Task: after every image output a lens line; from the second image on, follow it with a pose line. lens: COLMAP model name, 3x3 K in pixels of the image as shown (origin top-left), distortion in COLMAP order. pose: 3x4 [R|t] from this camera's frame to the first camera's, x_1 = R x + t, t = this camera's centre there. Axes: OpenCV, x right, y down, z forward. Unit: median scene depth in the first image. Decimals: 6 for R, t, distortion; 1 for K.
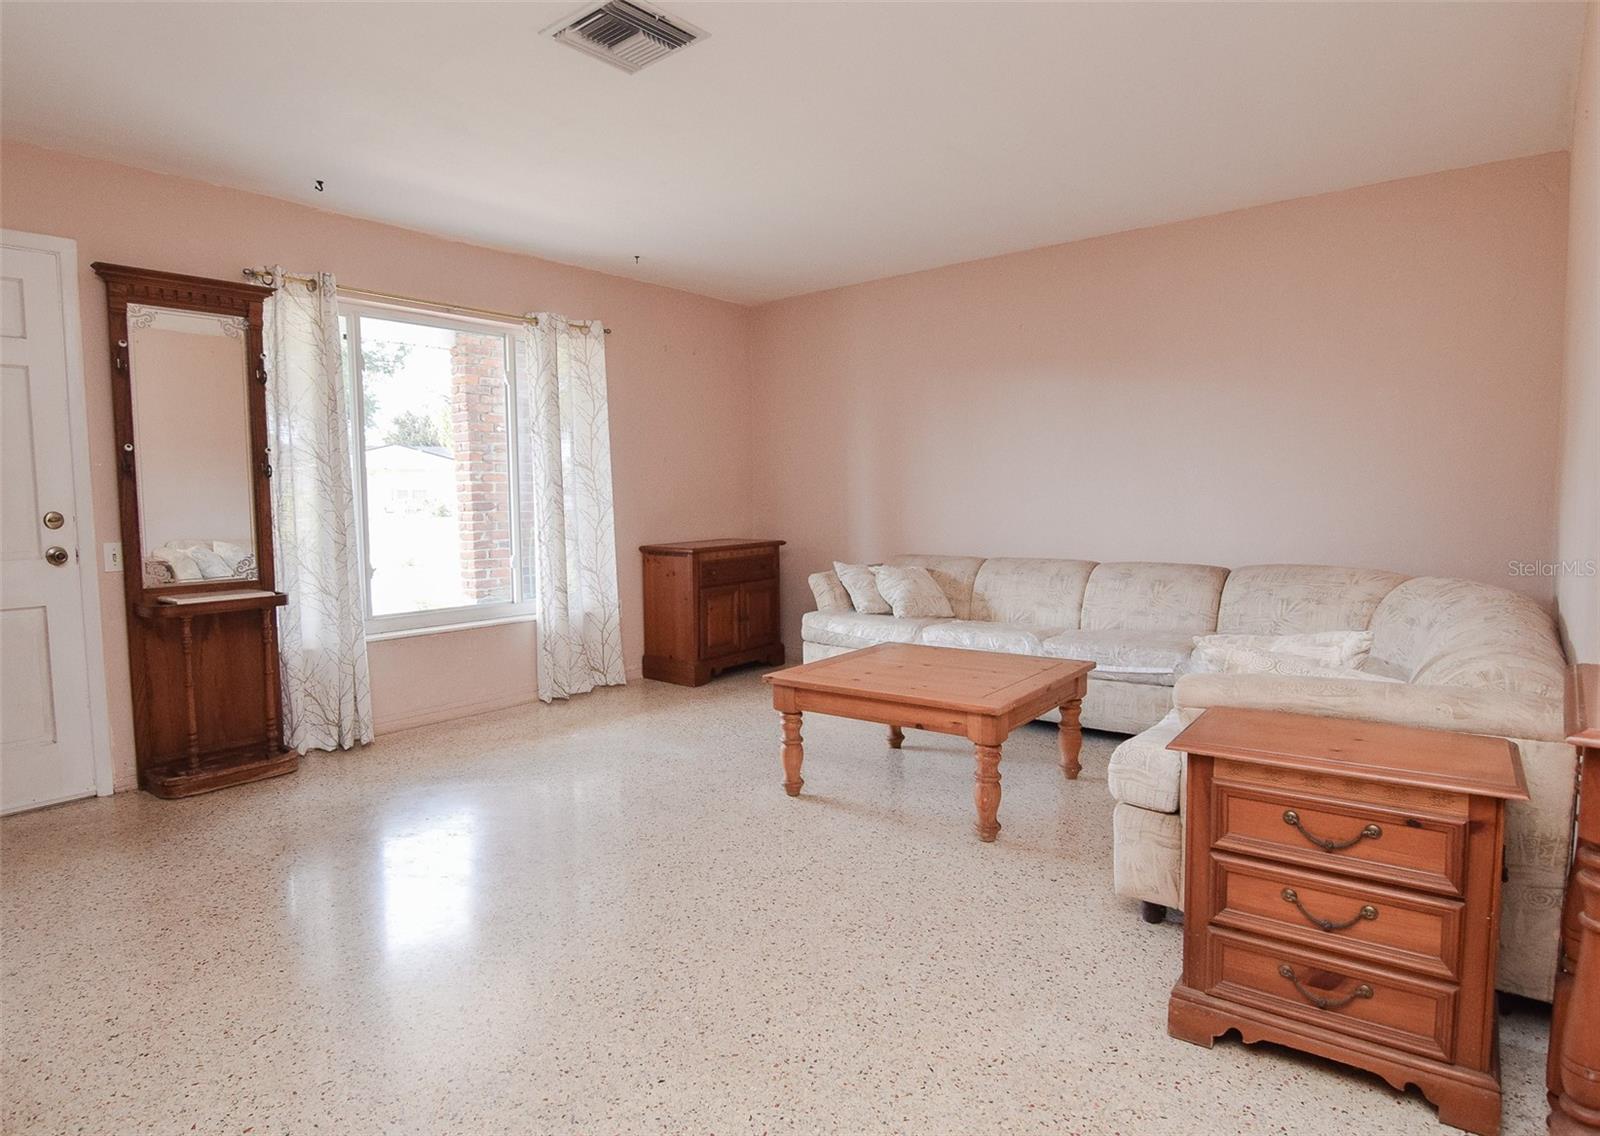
lens RADIAL K [[881.3, 0, 800.0], [0, 881.3, 568.0], [0, 0, 1]] dist [-0.000016, -0.000040]
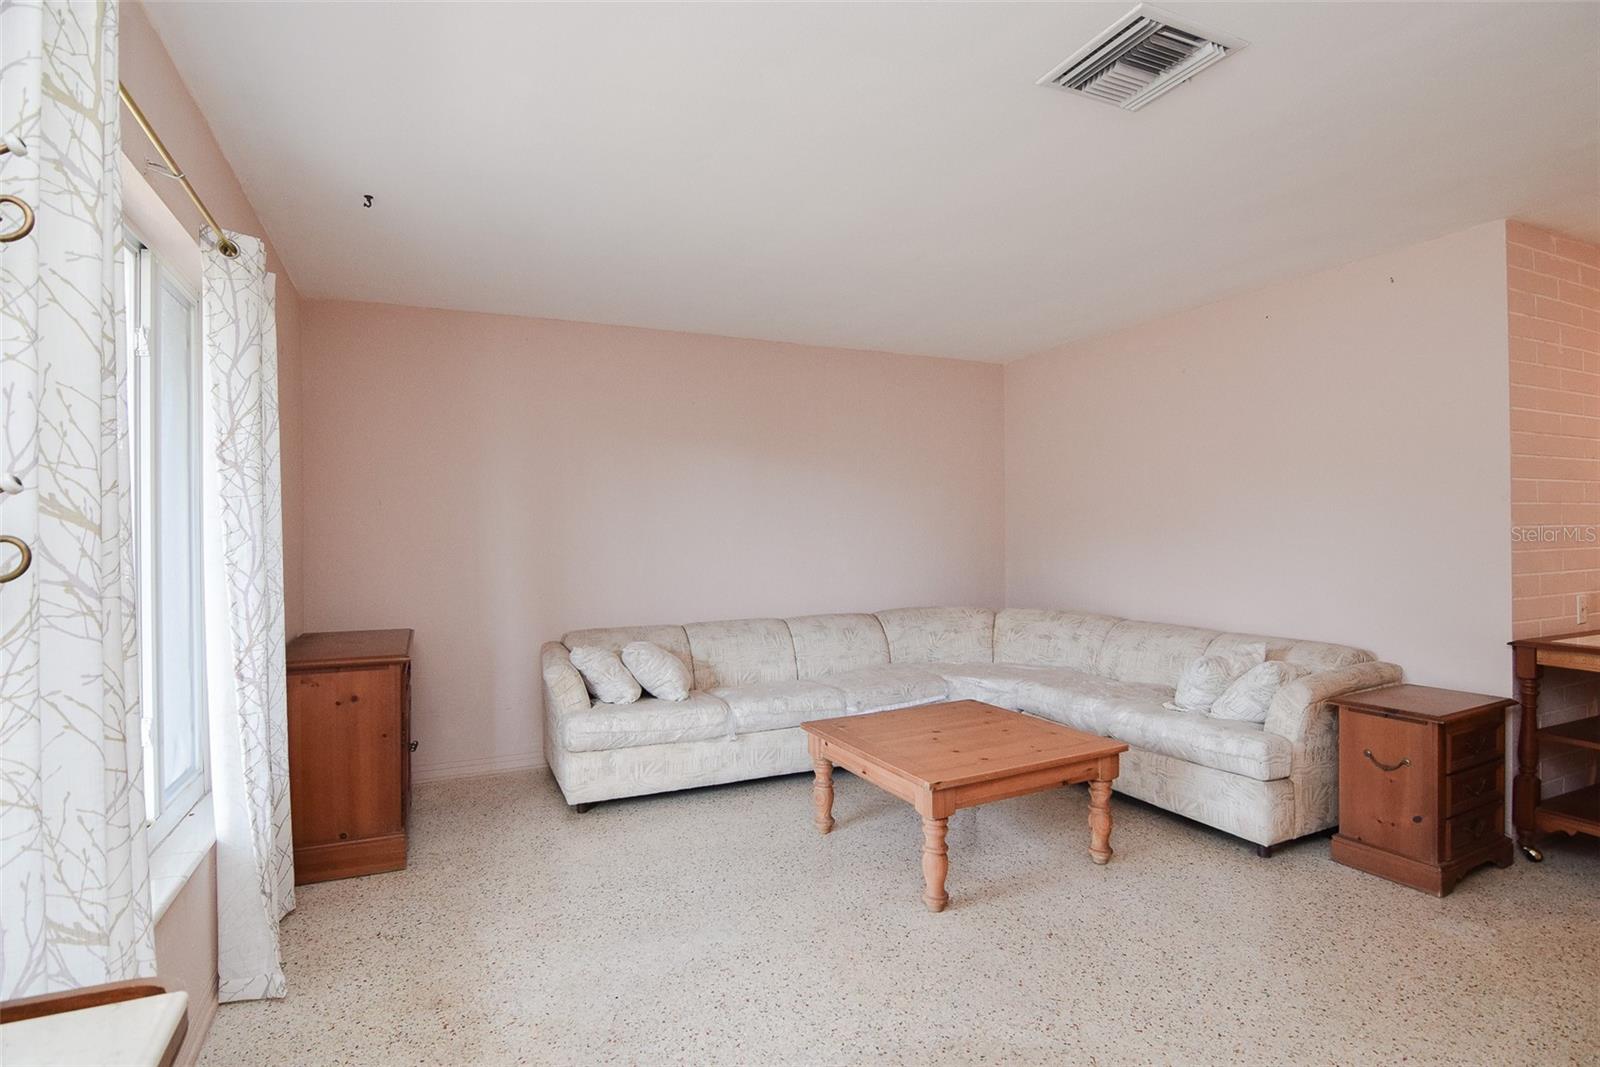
lens RADIAL K [[783.8, 0, 804.0], [0, 783.8, 528.8], [0, 0, 1]] dist [-0.000428, -0.011590]
pose [[0.459221, 0.008700, 0.888279, -0.550369], [0.074974, 0.996005, -0.048514, -0.070197], [-0.885152, 0.088876, 0.456734, 0.513462]]
